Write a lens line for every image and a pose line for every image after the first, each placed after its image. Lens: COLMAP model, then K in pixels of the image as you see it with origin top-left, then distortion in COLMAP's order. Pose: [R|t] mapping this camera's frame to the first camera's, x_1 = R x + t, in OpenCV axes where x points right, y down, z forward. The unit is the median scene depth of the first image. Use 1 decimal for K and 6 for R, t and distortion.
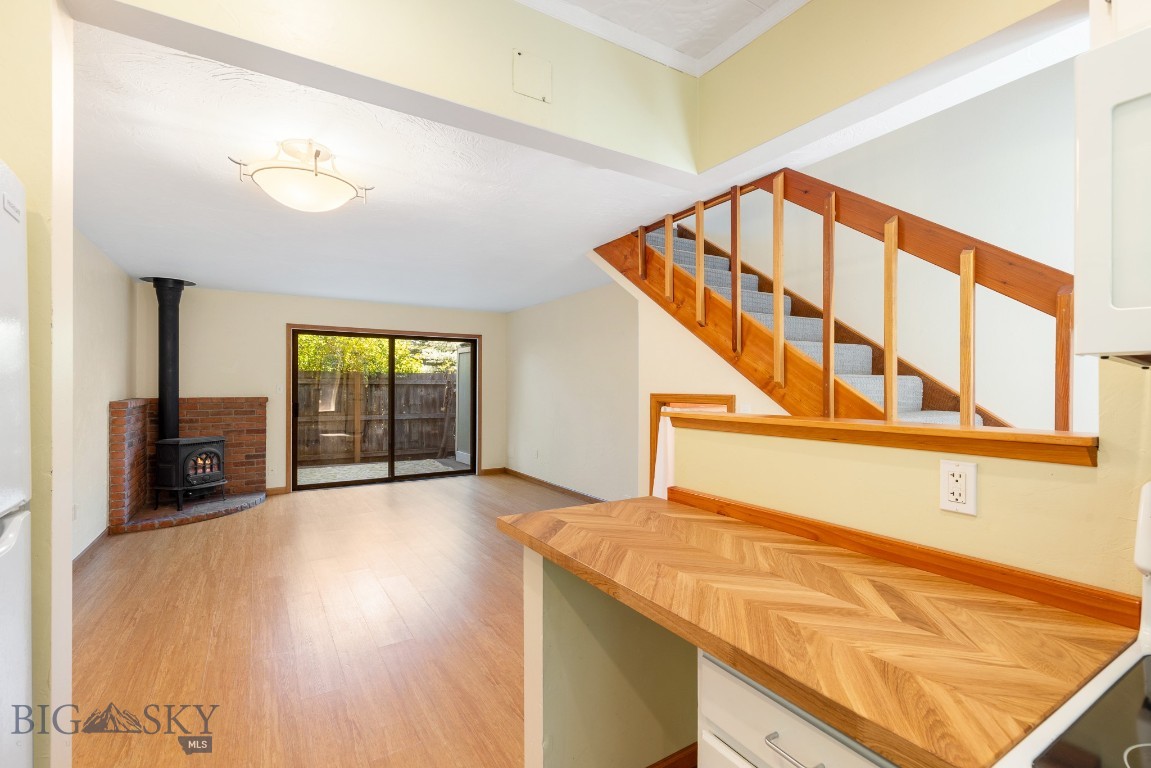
lens RADIAL K [[522.5, 0, 577.5], [0, 522.5, 390.1], [0, 0, 1]] dist [0.004228, 0.000099]
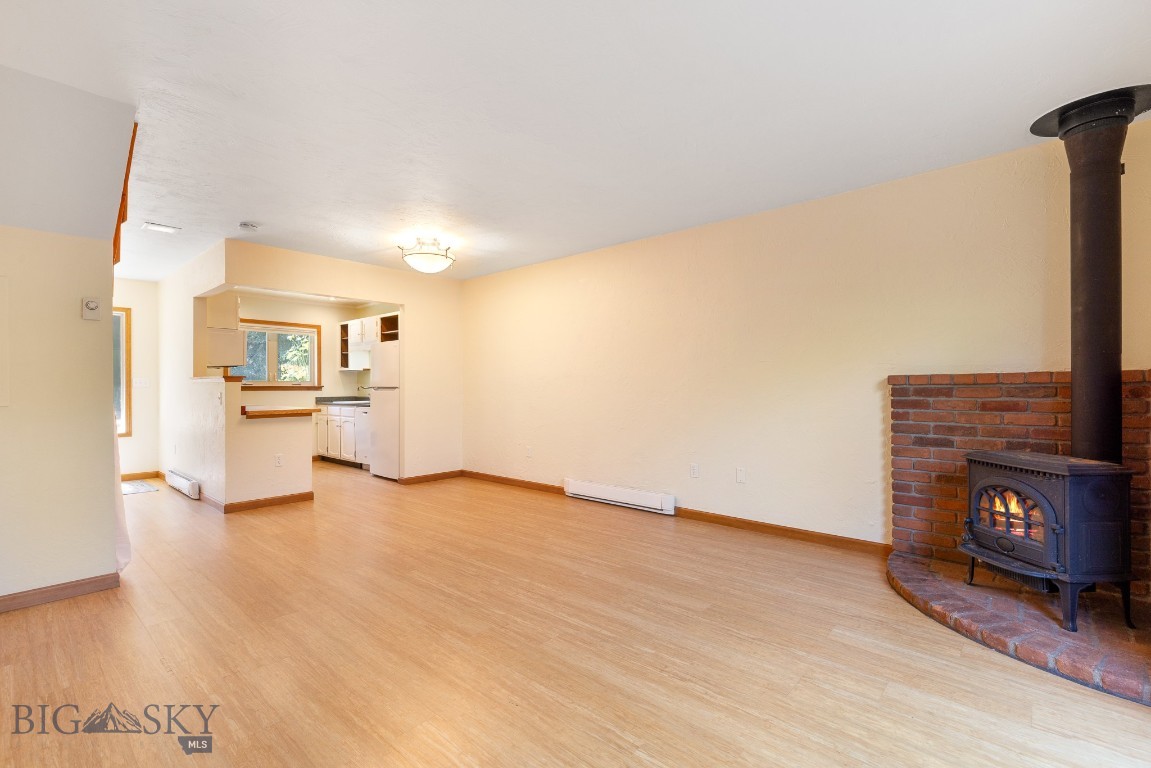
lens RADIAL K [[522.5, 0, 576.4], [0, 522.5, 384.9], [0, 0, 1]] dist [0.004228, 0.000099]
pose [[-0.958706, 0.000371, -0.284400, -0.191868], [-0.001446, 0.999980, 0.006179, 0.023343], [0.284396, 0.006335, -0.958686, 1.147701]]
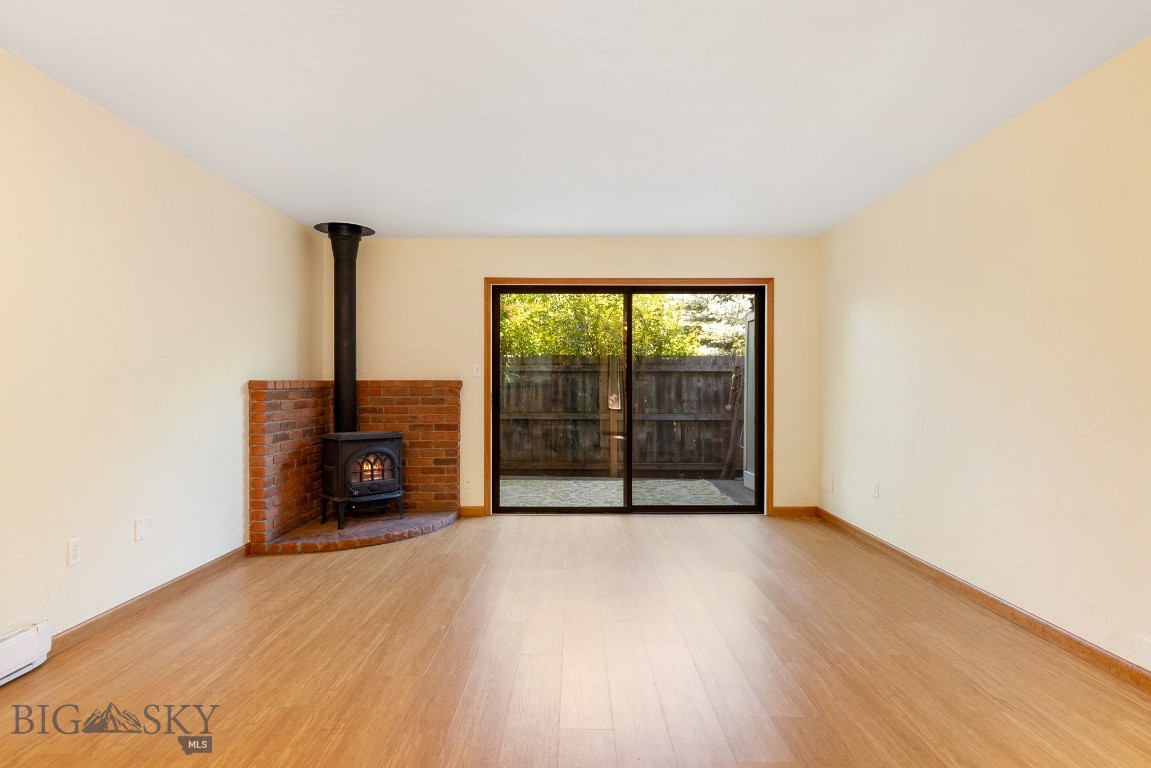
lens RADIAL K [[609.8, 0, 568.4], [0, 609.8, 381.2], [0, 0, 1]] dist [0.011823, -0.000817]
pose [[0.847702, -0.007886, -0.530414, -0.017617], [-0.001492, 0.999850, -0.017250, 0.028280], [0.530471, 0.015415, 0.847563, 0.356830]]
